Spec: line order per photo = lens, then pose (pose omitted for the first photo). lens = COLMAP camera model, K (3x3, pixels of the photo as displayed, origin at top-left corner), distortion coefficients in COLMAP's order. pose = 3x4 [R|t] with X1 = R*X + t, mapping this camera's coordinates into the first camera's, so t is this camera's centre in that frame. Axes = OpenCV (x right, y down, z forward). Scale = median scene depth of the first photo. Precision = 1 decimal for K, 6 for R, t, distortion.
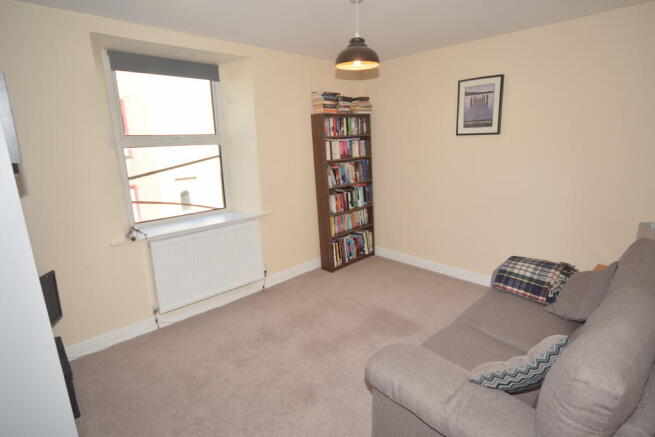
lens RADIAL K [[350.0, 0, 332.8], [0, 350.0, 220.8], [0, 0, 1]] dist [-0.012040, 0.000131]
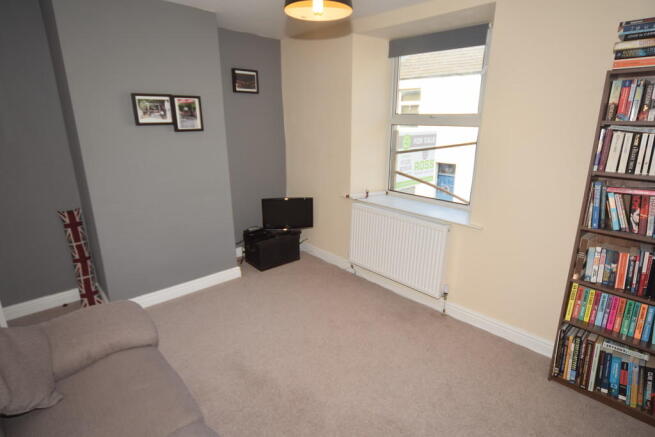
lens RADIAL K [[345.4, 0, 327.5], [0, 345.4, 232.0], [0, 0, 1]] dist [0.000872, 0.000397]
pose [[-0.056037, 0.334177, -0.940843, 0.520344], [-0.235314, 0.911358, 0.337720, -0.186045], [0.970303, 0.240318, 0.027567, 0.697730]]
